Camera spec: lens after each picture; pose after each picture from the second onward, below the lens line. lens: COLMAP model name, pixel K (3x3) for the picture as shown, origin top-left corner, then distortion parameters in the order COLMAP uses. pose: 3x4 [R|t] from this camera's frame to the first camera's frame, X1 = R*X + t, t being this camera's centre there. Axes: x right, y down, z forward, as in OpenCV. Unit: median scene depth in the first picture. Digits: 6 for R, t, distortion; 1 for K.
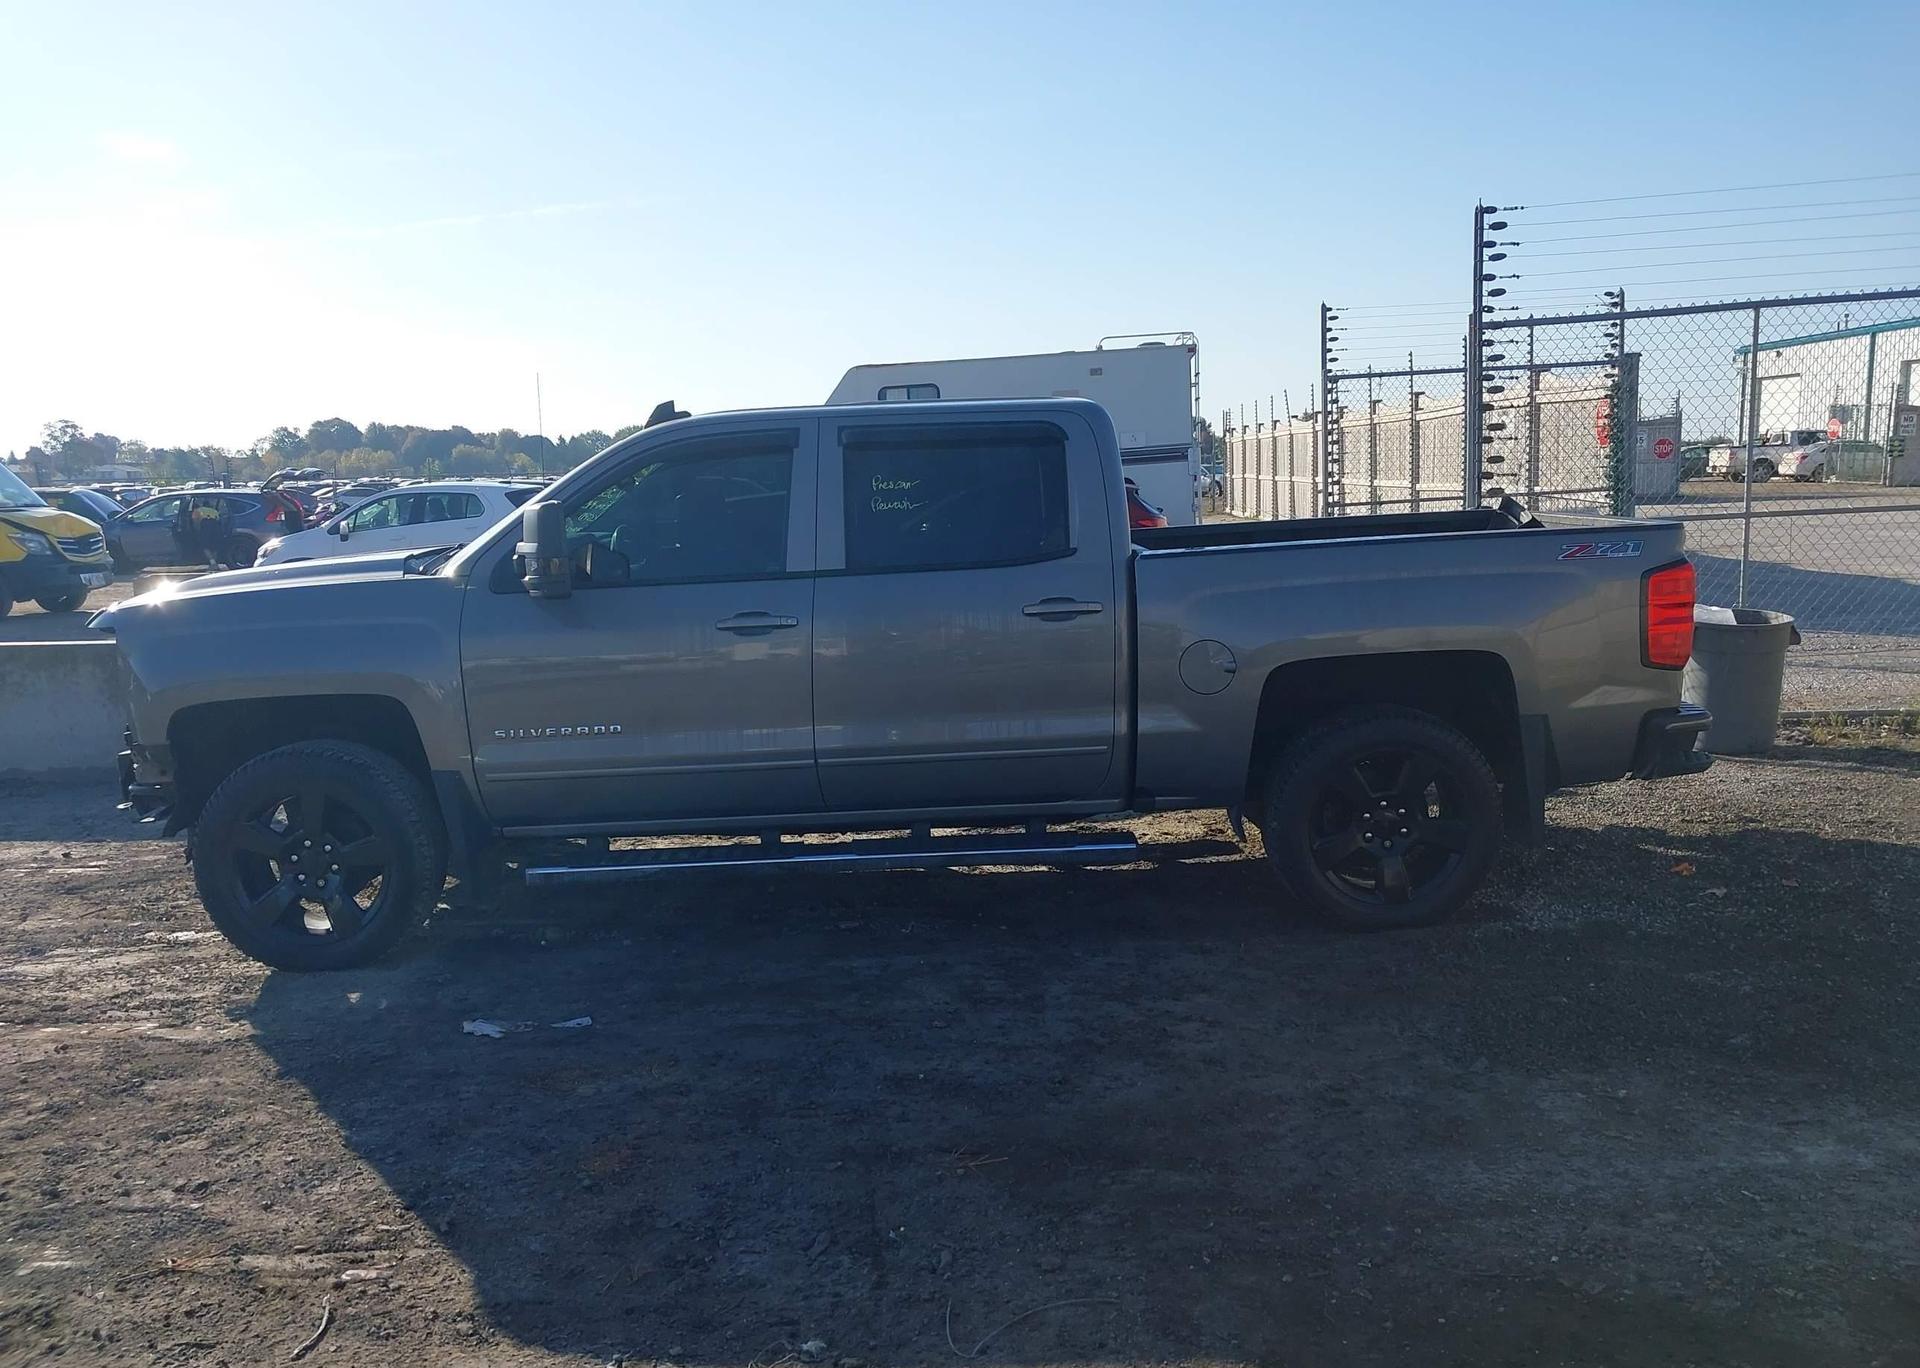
lens RADIAL K [[1494.0, 0, 967.0], [0, 1494.0, 682.5], [0, 0, 1]] dist [0.037640, -0.056417]
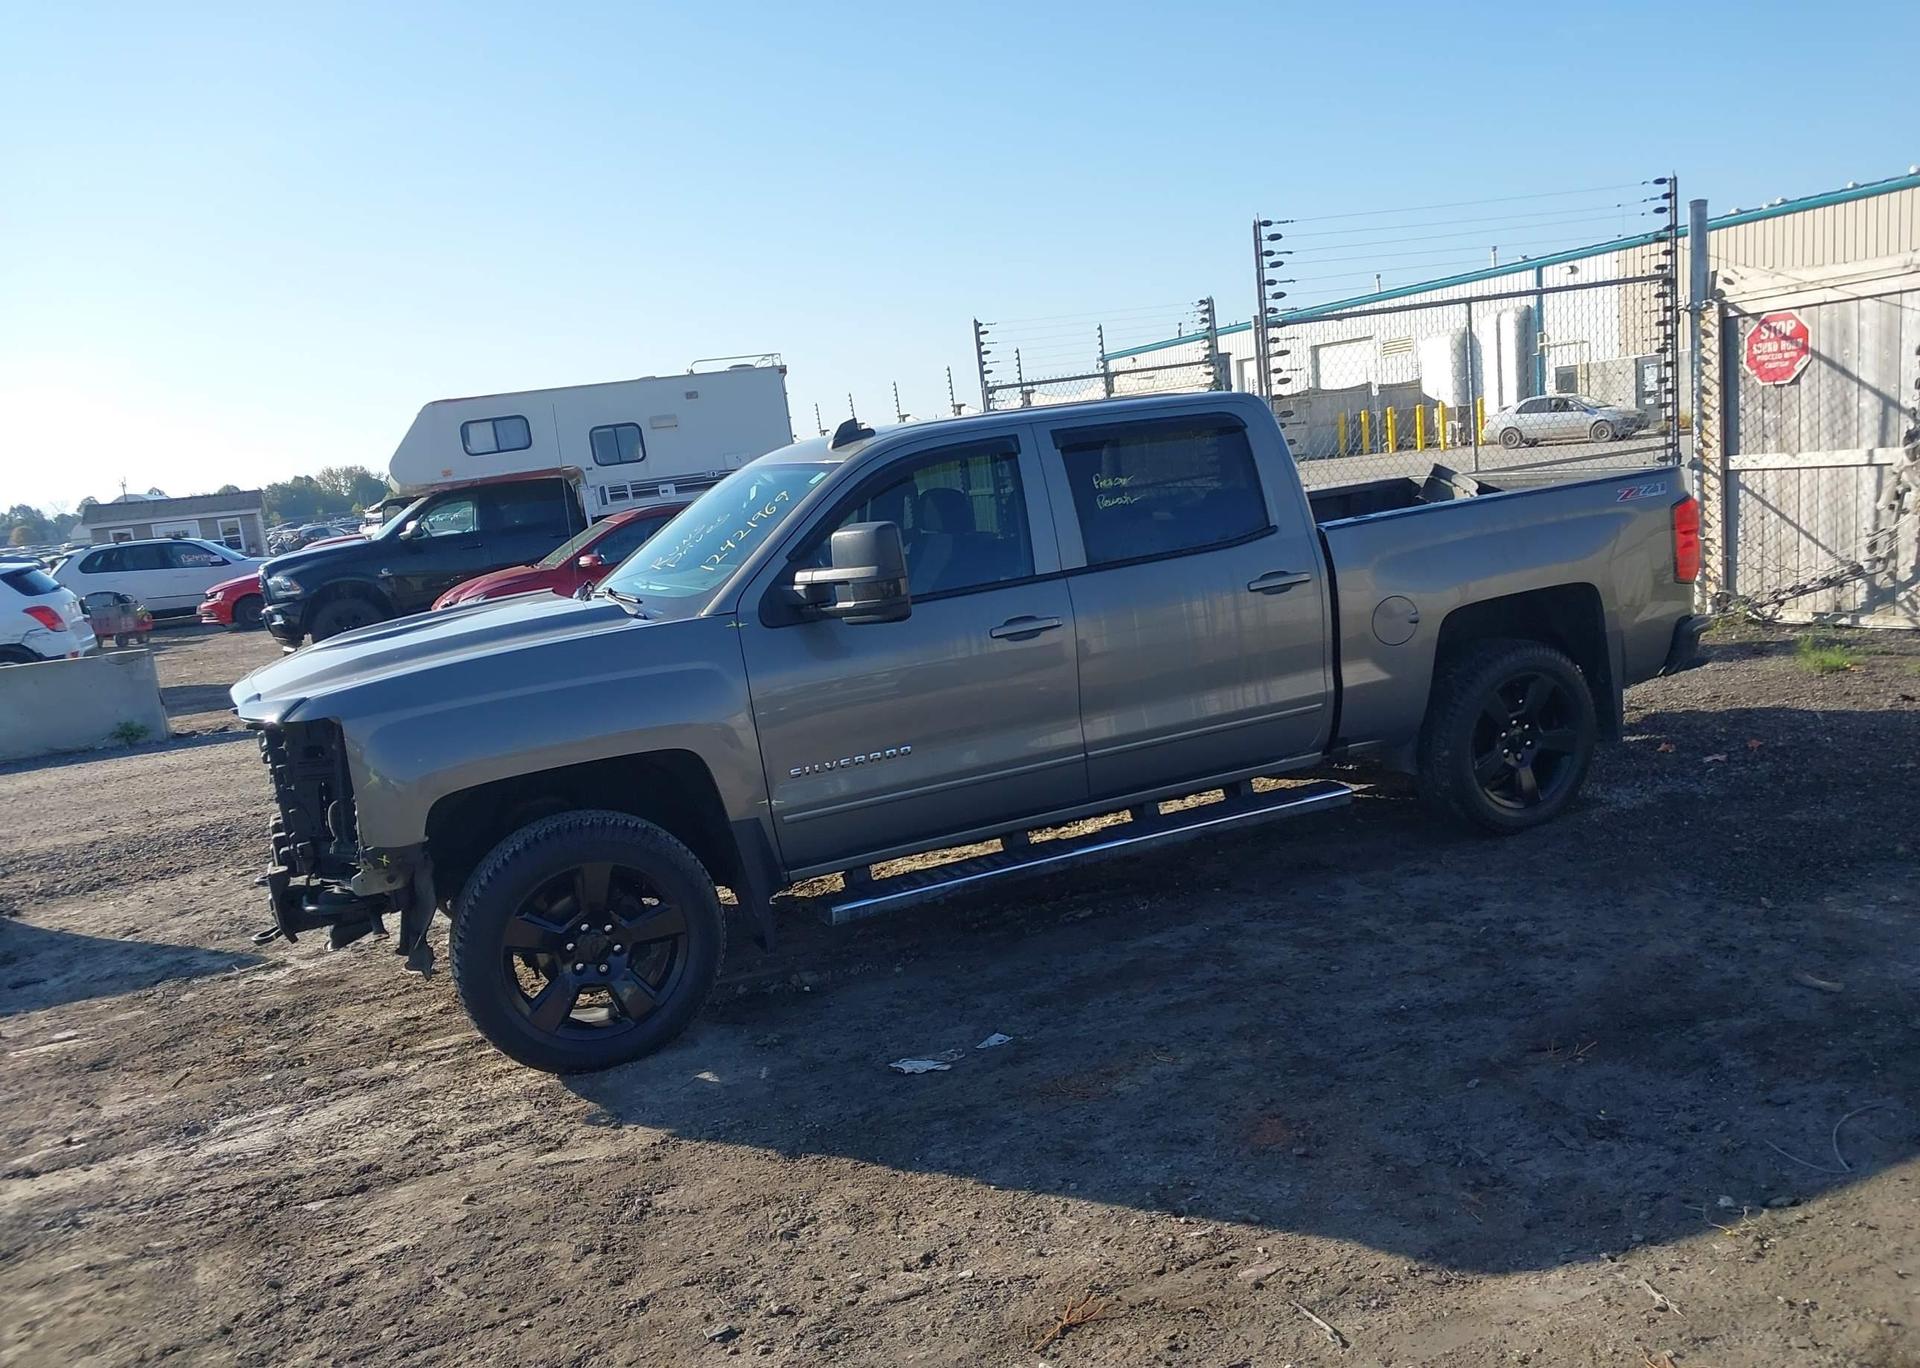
lens RADIAL K [[1477.4, 0, 967.3], [0, 1477.4, 693.4], [0, 0, 1]] dist [0.043795, -0.052446]
pose [[0.918181, -0.127341, 0.375137, -0.551329], [0.130381, 0.991312, 0.017383, -0.017441], [-0.374091, 0.032950, 0.926806, 0.088983]]
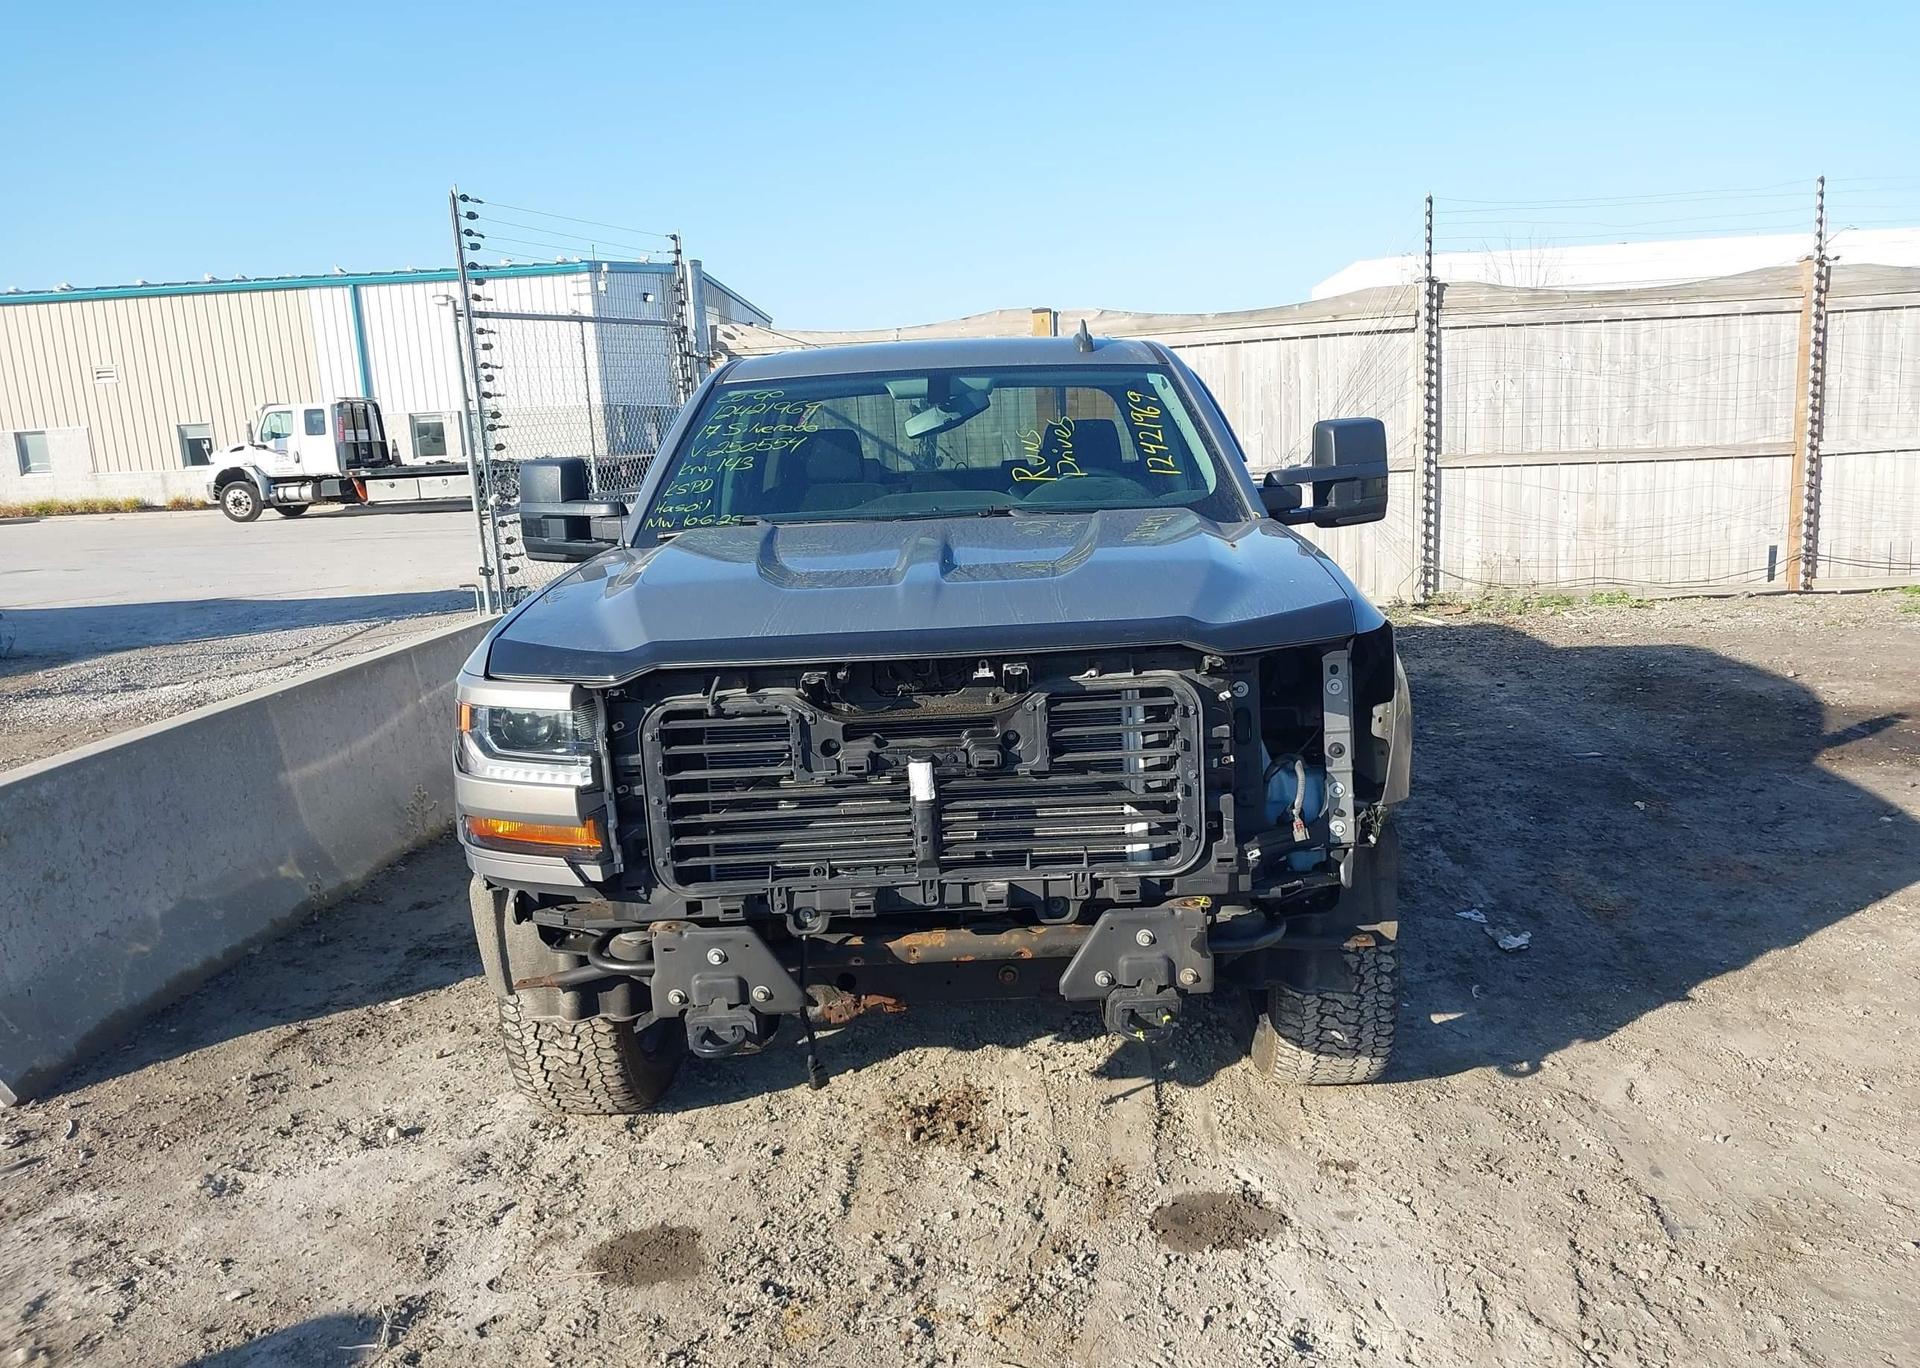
lens RADIAL K [[1548.9, 0, 960.0], [0, 1548.9, 684.0], [0, 0, 1]] dist [0.009547, 0.003740]
pose [[0.025665, -0.139365, 0.989908, -1.194029], [0.182671, 0.974216, 0.132420, -0.127831], [-0.982839, 0.177429, 0.050462, 1.144407]]
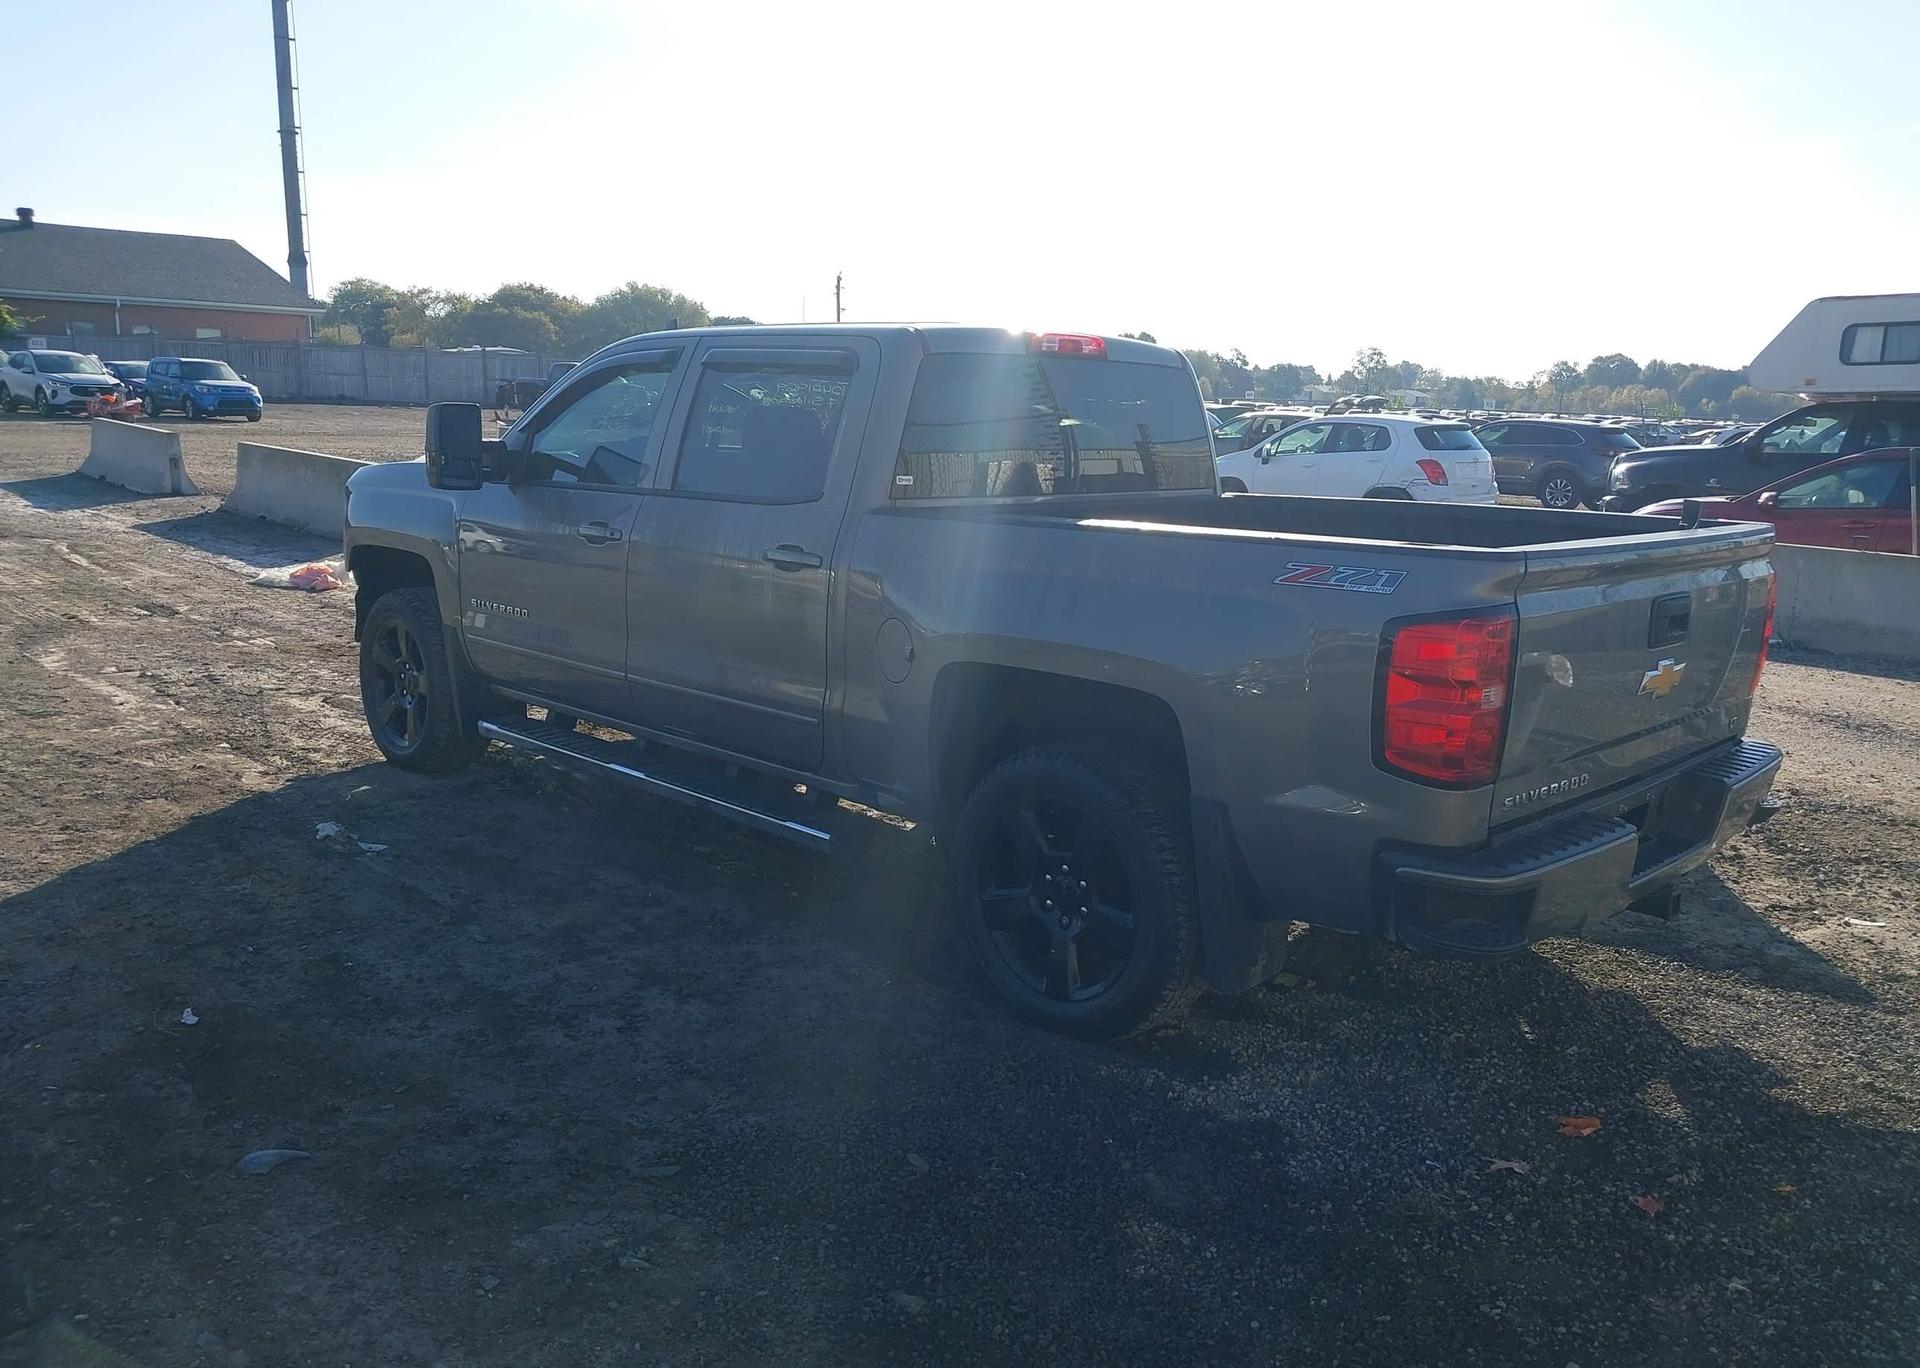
lens RADIAL K [[1477.4, 0, 967.3], [0, 1477.4, 693.4], [0, 0, 1]] dist [0.043795, -0.052446]
pose [[0.707821, 0.192087, -0.679774, 0.749621], [-0.157265, 0.981017, 0.113457, -0.086148], [0.688663, 0.026598, 0.724593, 0.426956]]
